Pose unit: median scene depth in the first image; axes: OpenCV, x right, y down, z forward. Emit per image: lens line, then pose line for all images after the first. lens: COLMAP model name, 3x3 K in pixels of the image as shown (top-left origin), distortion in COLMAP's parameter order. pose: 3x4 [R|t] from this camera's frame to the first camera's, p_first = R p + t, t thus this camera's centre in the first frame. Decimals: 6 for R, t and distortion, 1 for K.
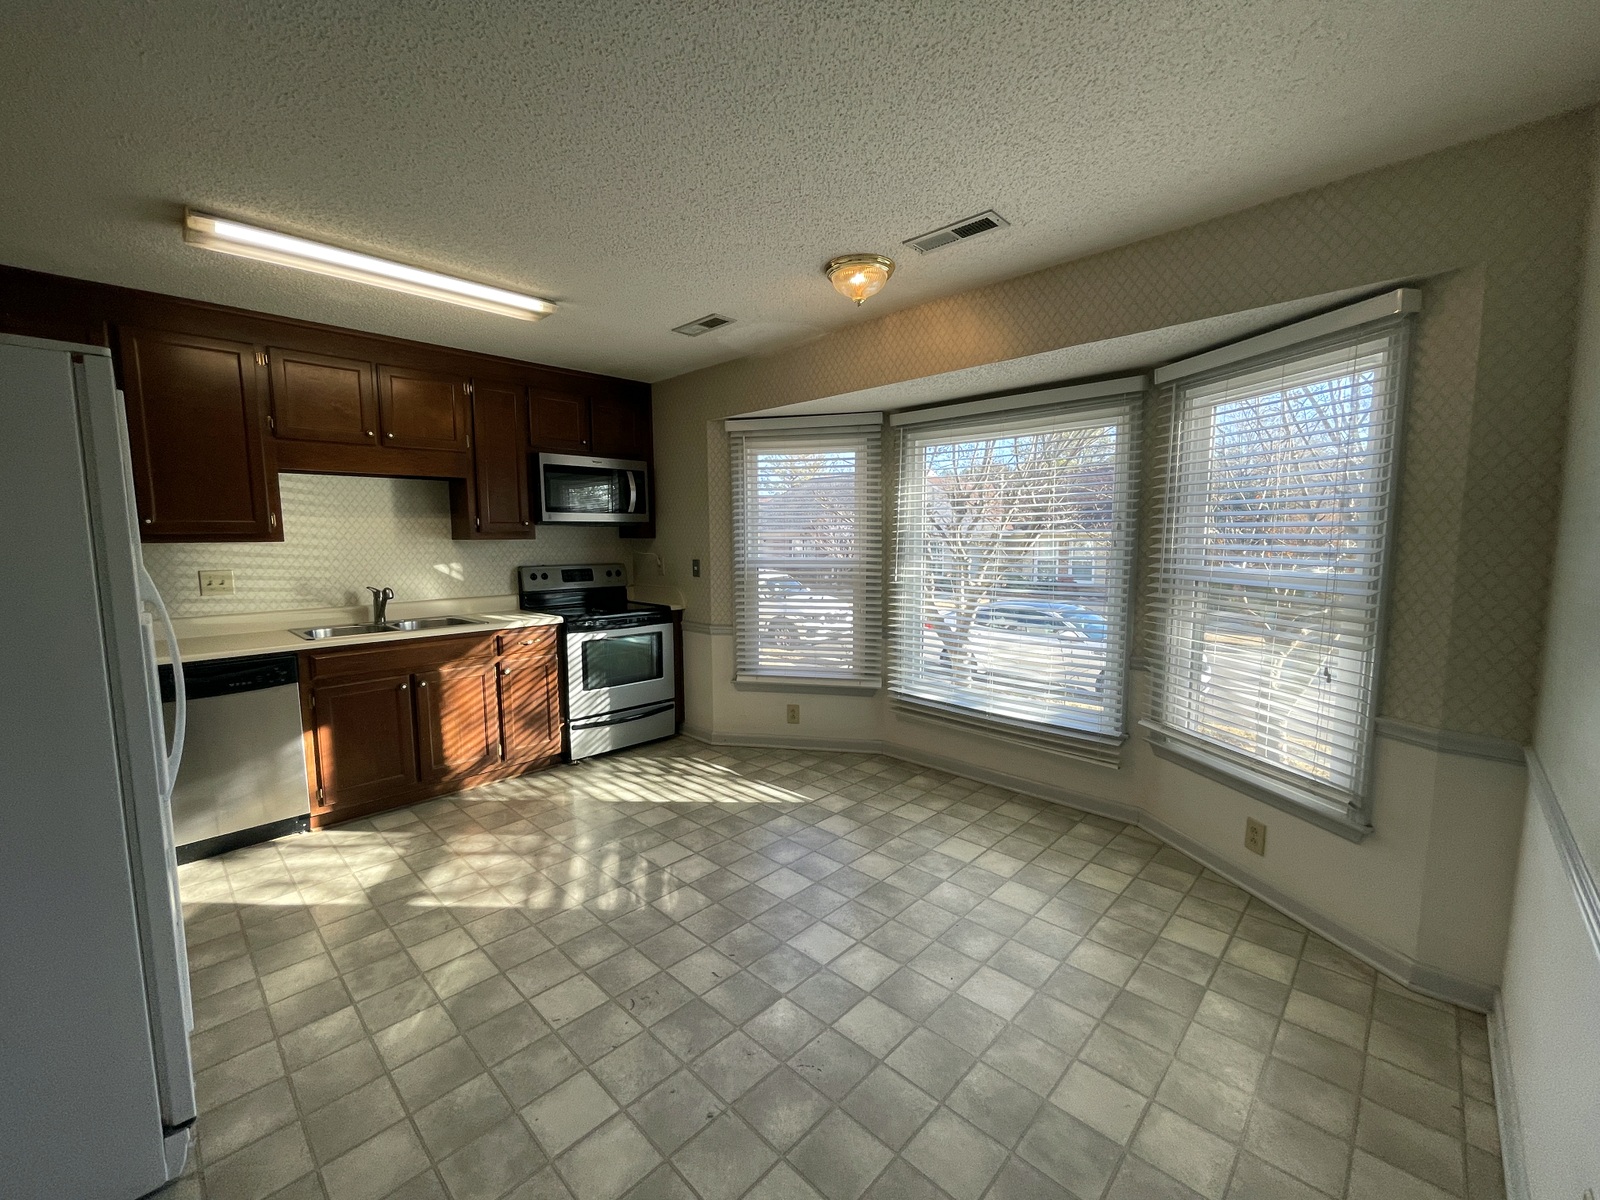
lens RADIAL K [[654.6, 0, 797.1], [0, 654.6, 606.0], [0, 0, 1]] dist [-0.000897, 0.001085]
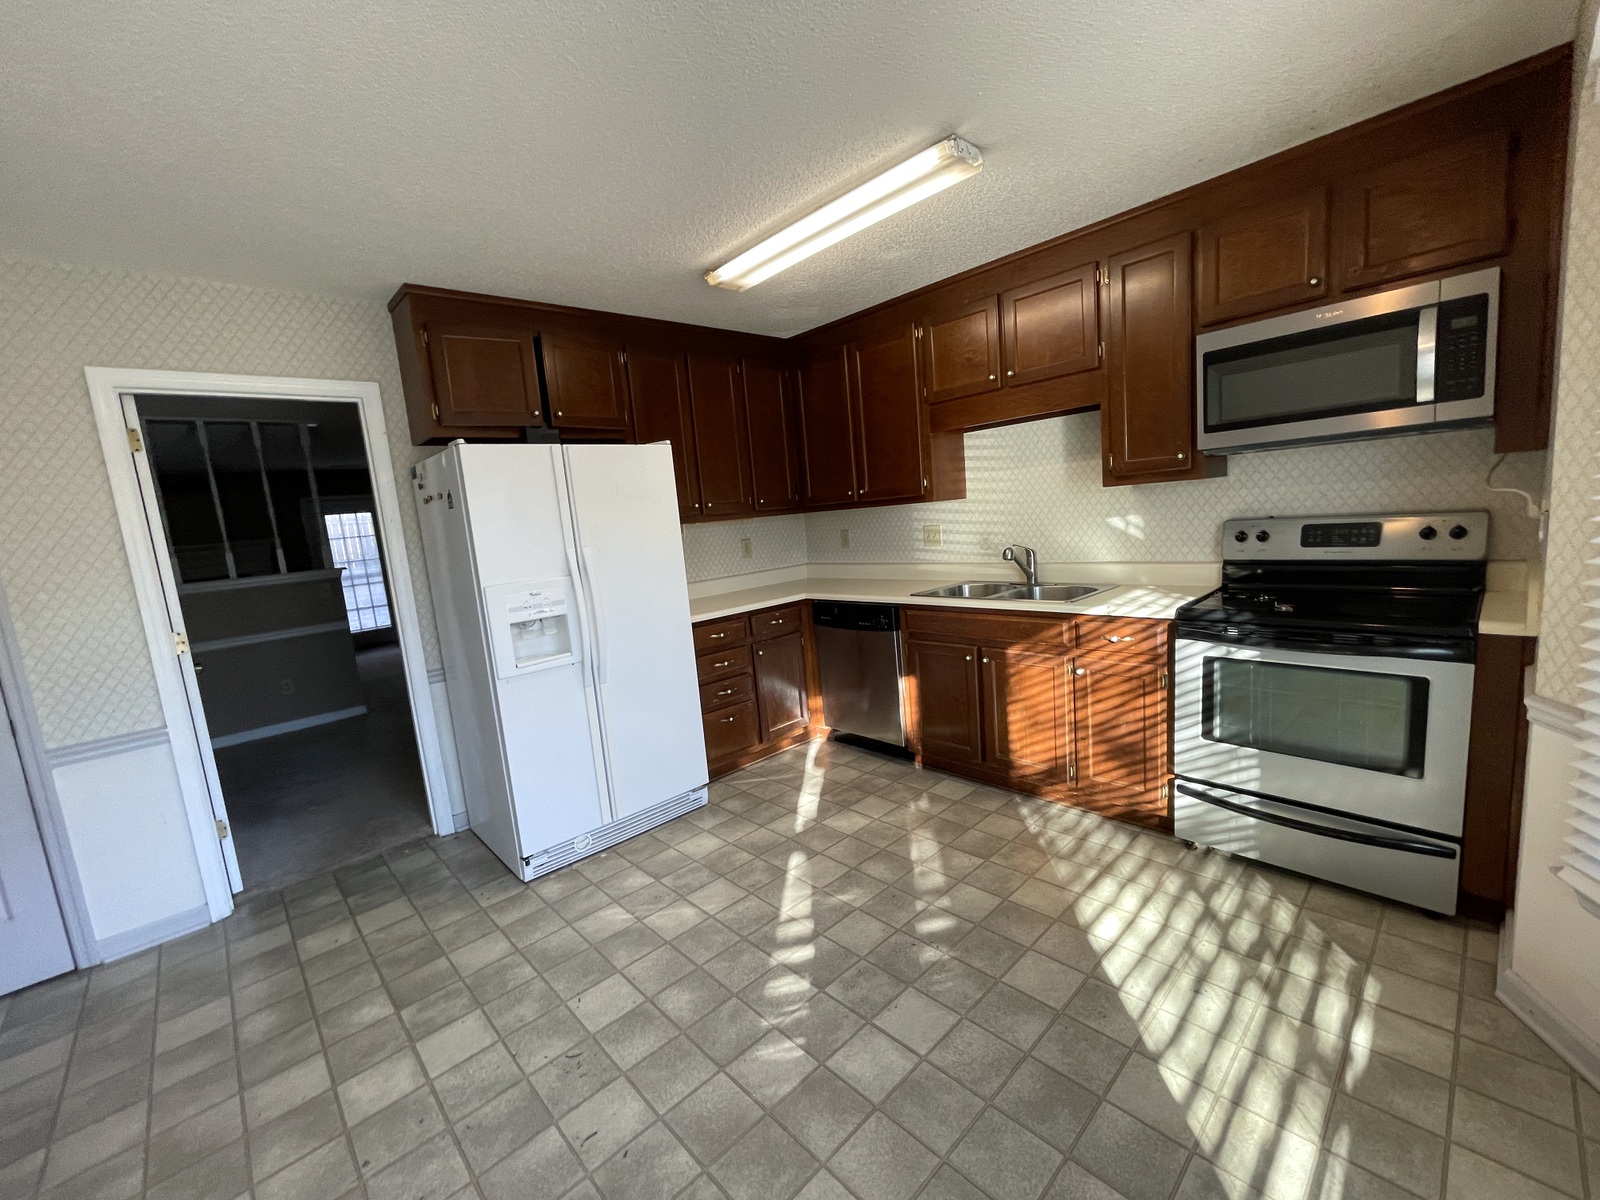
lens RADIAL K [[654.6, 0, 788.9], [0, 654.6, 605.3], [0, 0, 1]] dist [-0.000897, 0.001085]
pose [[-0.054470, 0.155584, -0.986320, 0.296494], [-0.017768, 0.987479, 0.156748, -0.085985], [0.998357, 0.026063, -0.051024, 0.747169]]
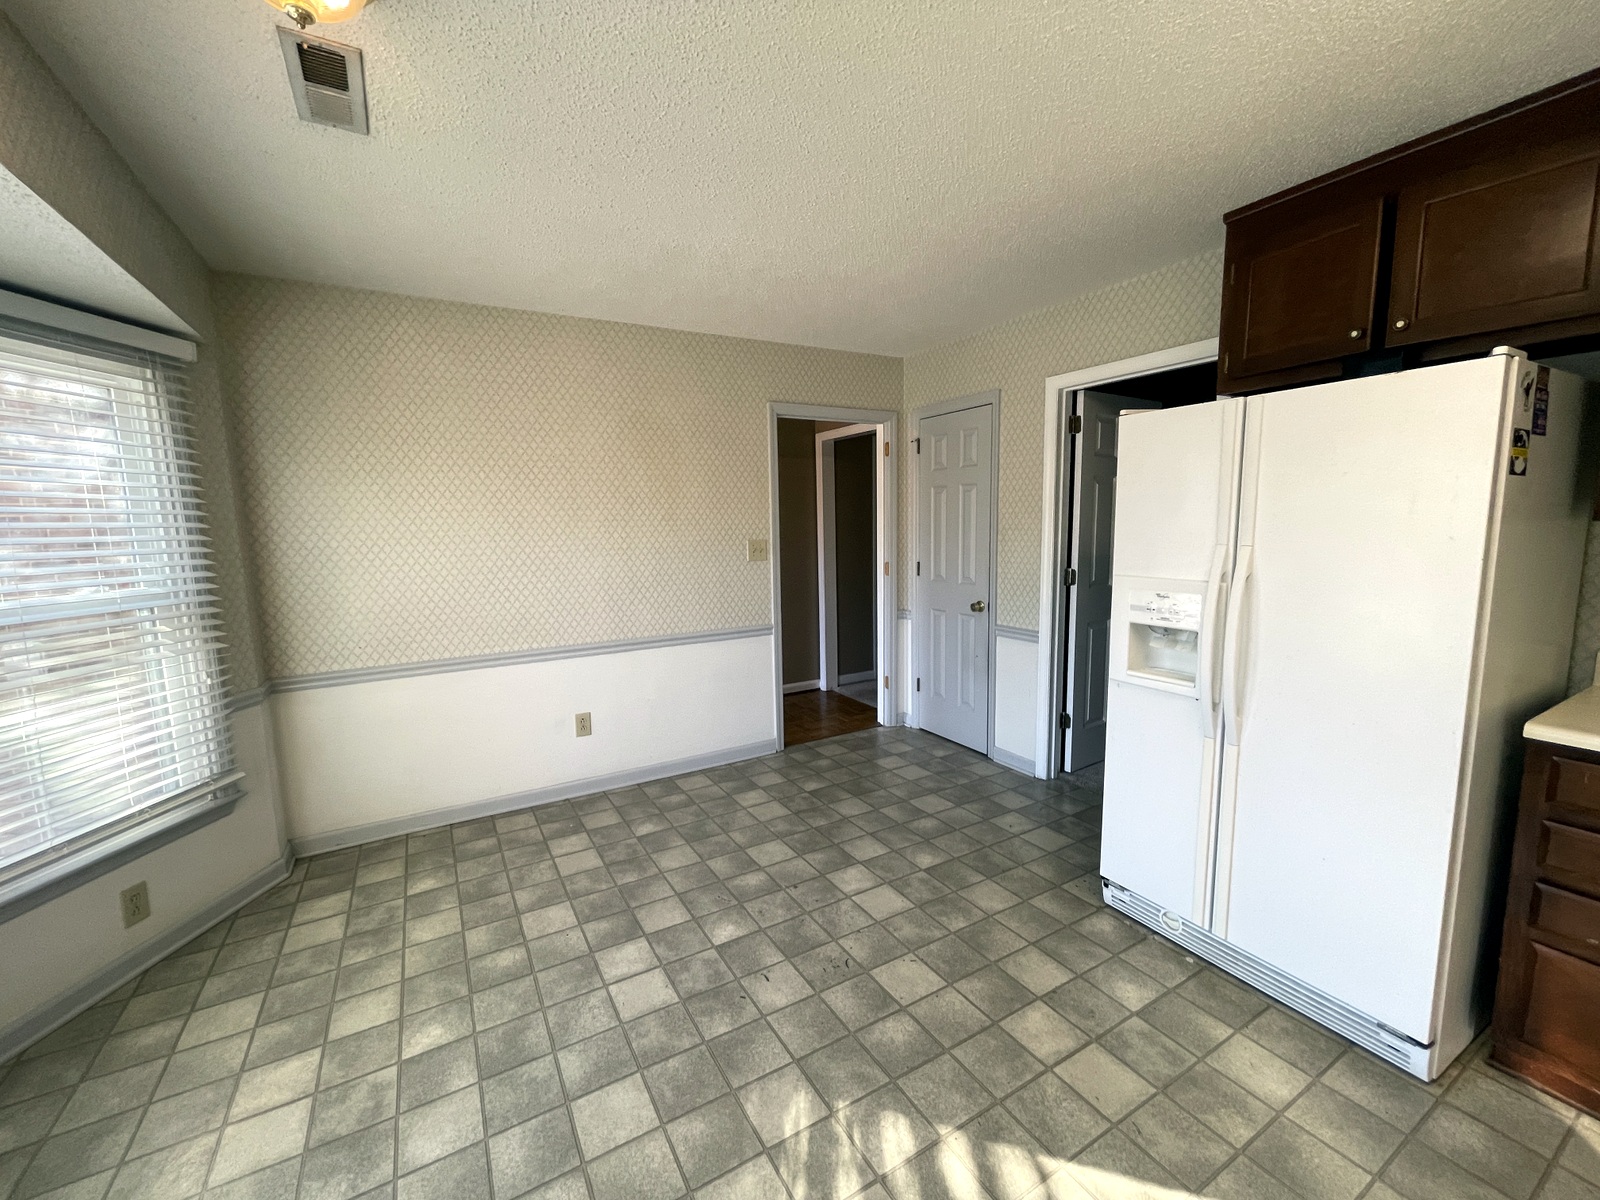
lens RADIAL K [[654.6, 0, 795.5], [0, 654.6, 602.3], [0, 0, 1]] dist [-0.000897, 0.001085]
pose [[-0.960754, -0.005615, 0.277344, -0.262862], [0.059018, 0.972768, 0.224142, -0.124611], [-0.271050, 0.231714, -0.934259, 1.069353]]
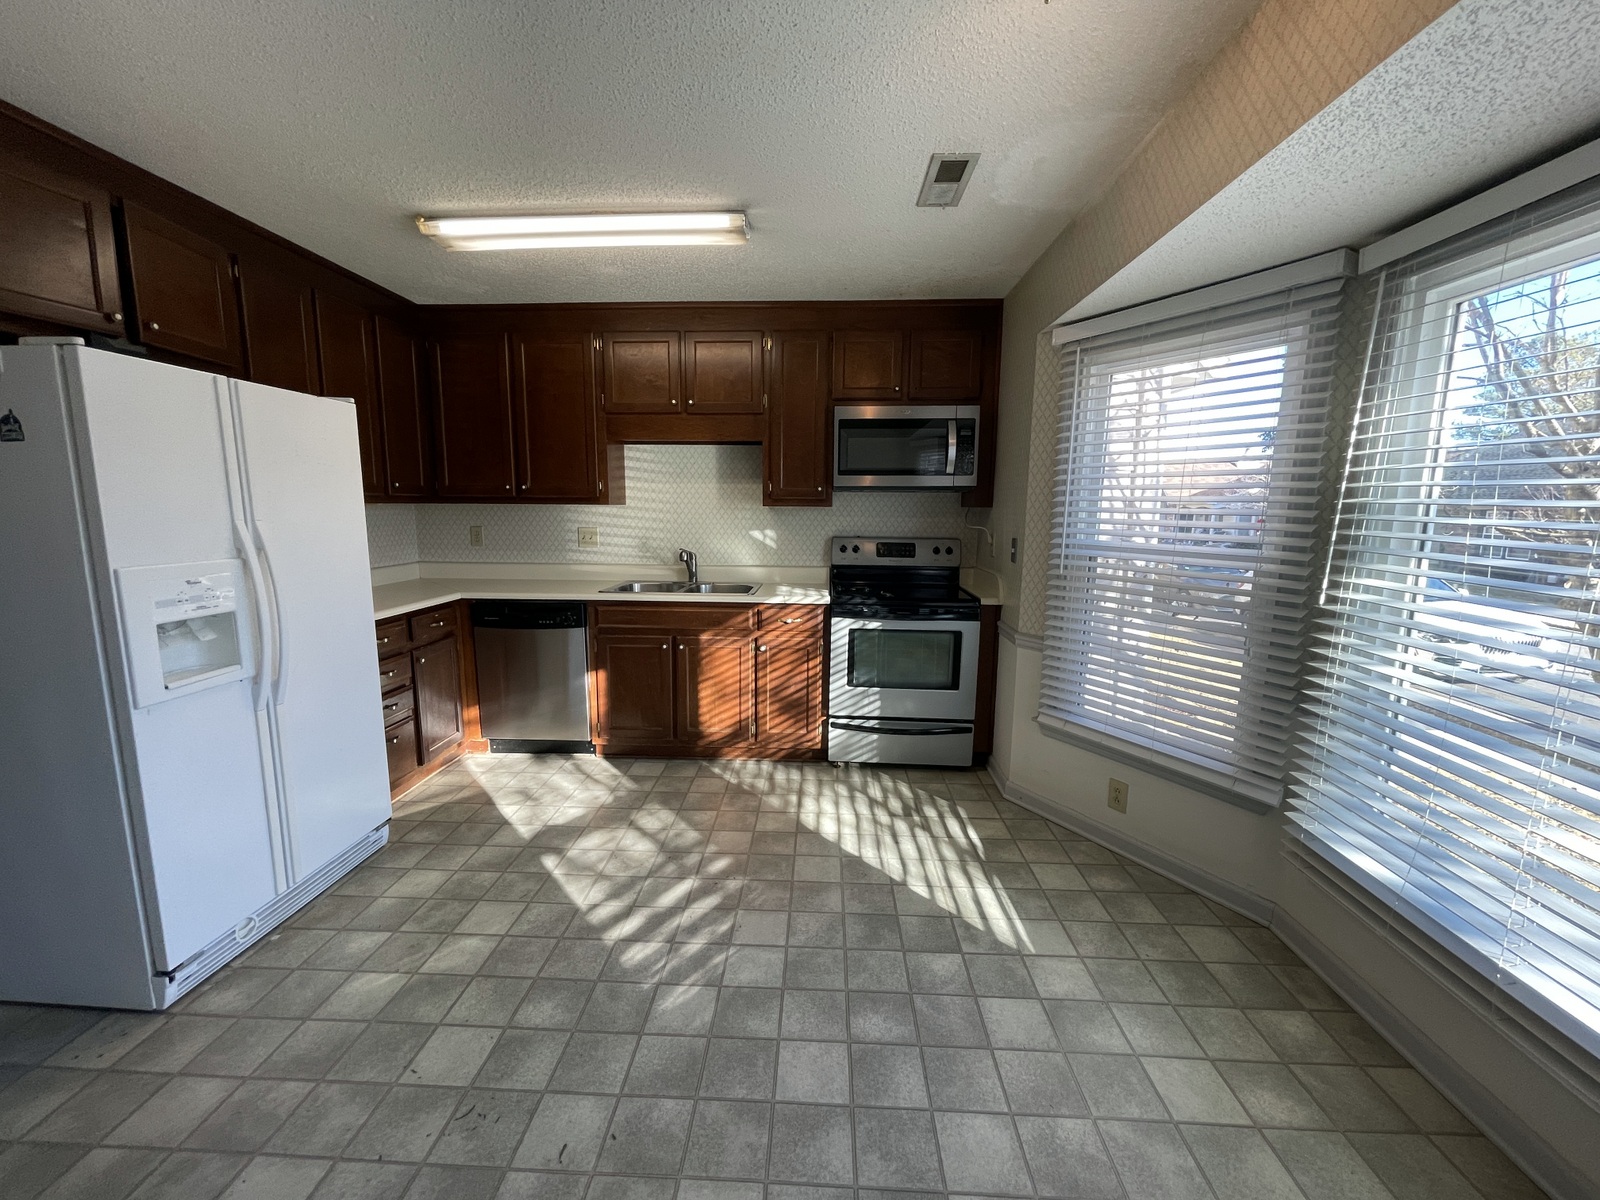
lens RADIAL K [[654.6, 0, 792.3], [0, 654.6, 605.2], [0, 0, 1]] dist [-0.000897, 0.001085]
pose [[0.660164, 0.126528, -0.740388, 0.278532], [-0.092661, 0.991899, 0.086889, -0.048105], [0.745384, 0.011244, 0.666540, 0.431807]]
